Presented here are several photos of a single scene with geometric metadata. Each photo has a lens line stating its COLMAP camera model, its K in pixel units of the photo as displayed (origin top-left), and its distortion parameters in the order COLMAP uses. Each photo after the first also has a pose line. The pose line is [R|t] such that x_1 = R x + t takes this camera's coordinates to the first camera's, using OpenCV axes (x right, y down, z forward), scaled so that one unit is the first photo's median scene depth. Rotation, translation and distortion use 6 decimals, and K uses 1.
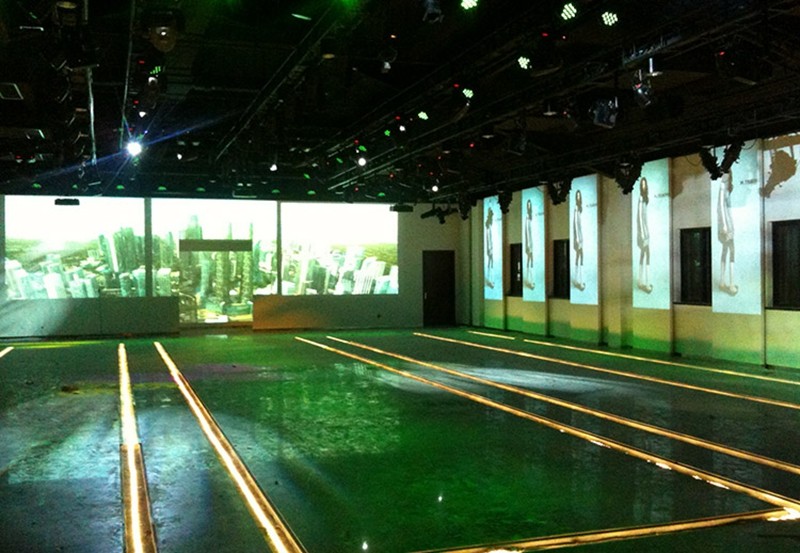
lens RADIAL K [[812.6, 0, 398.7], [0, 812.6, 265.9], [0, 0, 1]] dist [0.074321, -0.371929]
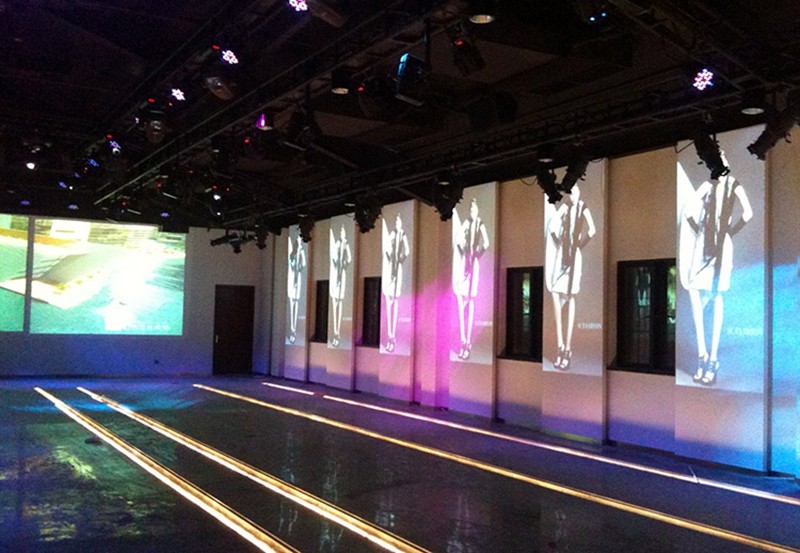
lens RADIAL K [[812.6, 0, 398.7], [0, 812.6, 265.9], [0, 0, 1]] dist [0.074321, -0.371929]
pose [[0.978333, 0.044295, 0.202242, 0.059668], [-0.033910, 0.997936, -0.054531, 0.001737], [-0.204240, 0.046492, 0.977816, 0.182228]]
